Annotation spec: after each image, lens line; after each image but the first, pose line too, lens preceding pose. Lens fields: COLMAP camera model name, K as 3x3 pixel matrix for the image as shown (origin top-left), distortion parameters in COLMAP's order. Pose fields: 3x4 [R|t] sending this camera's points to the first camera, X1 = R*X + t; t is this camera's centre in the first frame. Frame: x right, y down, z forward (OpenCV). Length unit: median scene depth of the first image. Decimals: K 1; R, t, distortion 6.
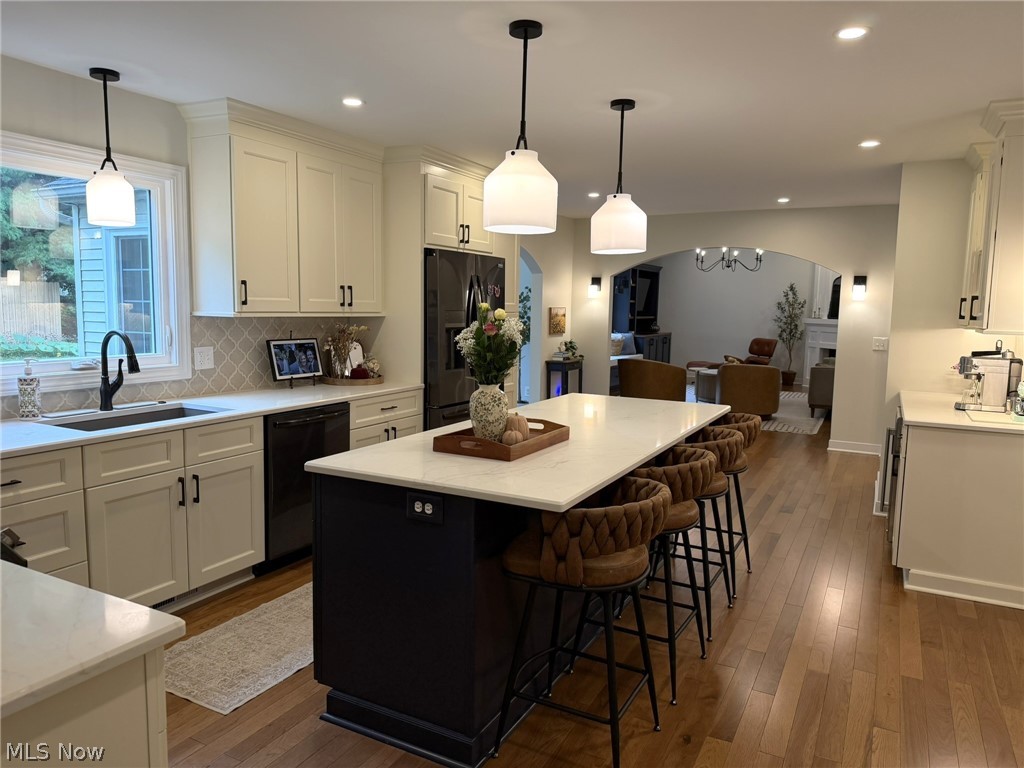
lens RADIAL K [[718.1, 0, 512.0], [0, 718.1, 384.0], [0, 0, 1]] dist [0.087511, -0.122141]
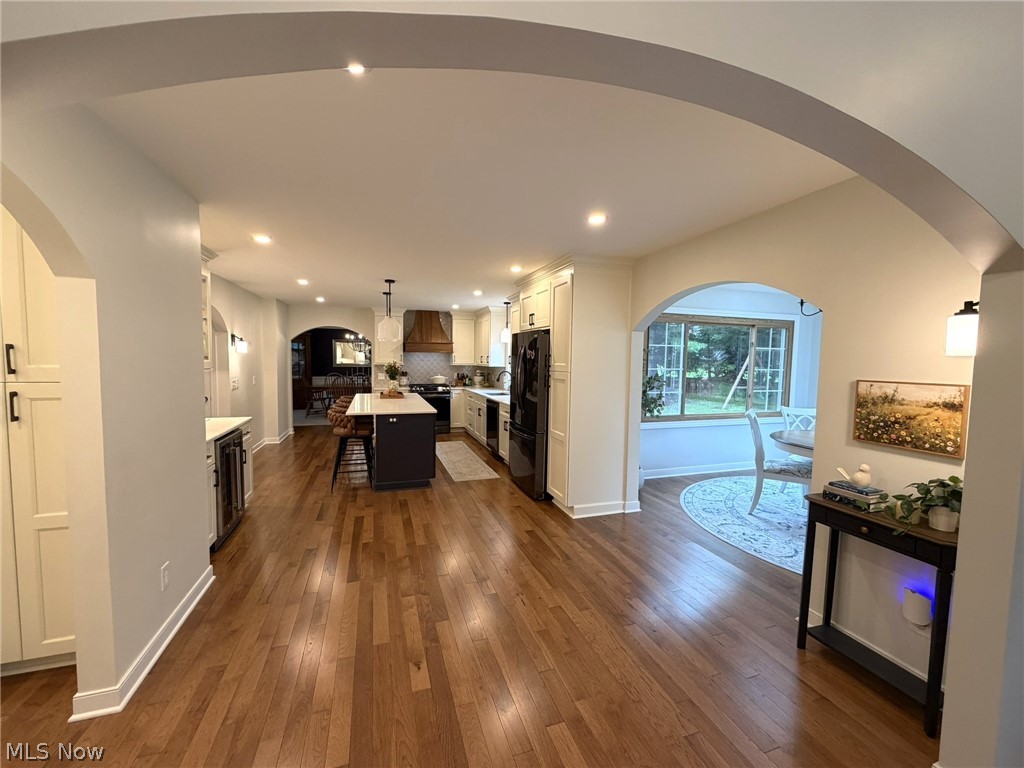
lens RADIAL K [[409.7, 0, 512.0], [0, 409.7, 384.0], [0, 0, 1]] dist [-0.000503, 0.000003]
pose [[-0.687418, 0.015375, -0.726099, 0.848766], [-0.110326, 0.985962, 0.125326, -0.242338], [0.717833, 0.166259, -0.676072, 2.194705]]
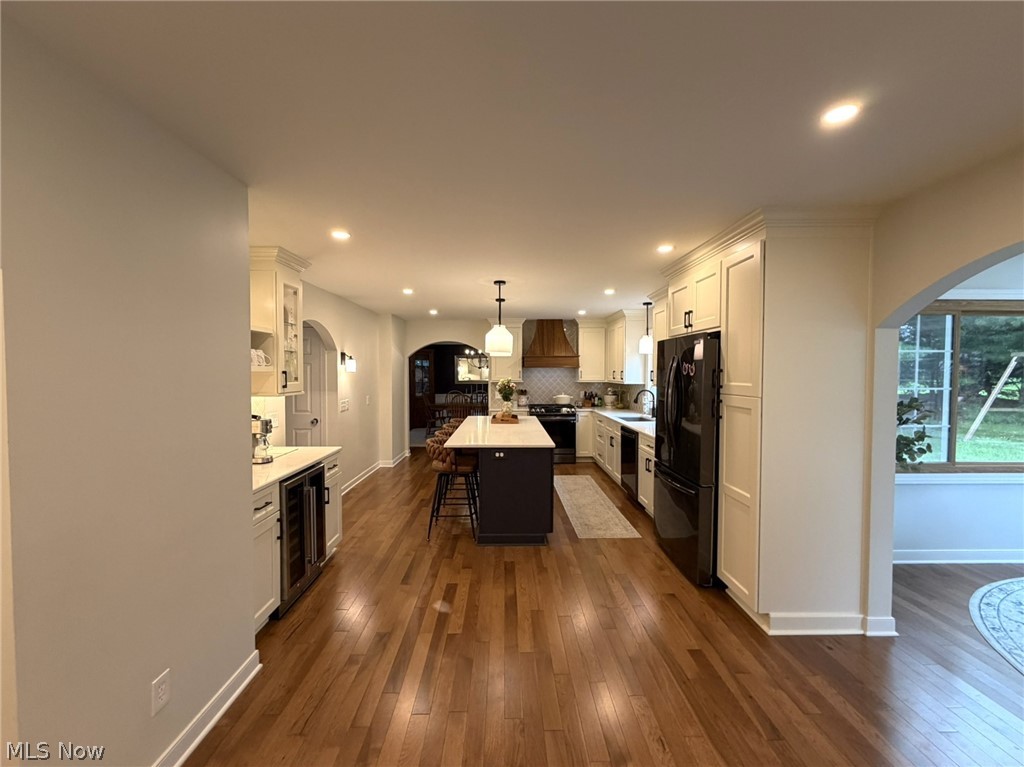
lens RADIAL K [[424.0, 0, 507.2], [0, 424.0, 384.2], [0, 0, 1]] dist [-0.000450, -0.000072]
pose [[-0.880308, -0.006262, -0.474362, 0.662874], [-0.071983, 0.990098, 0.120515, -0.230151], [0.468910, 0.140237, -0.872042, 1.983094]]
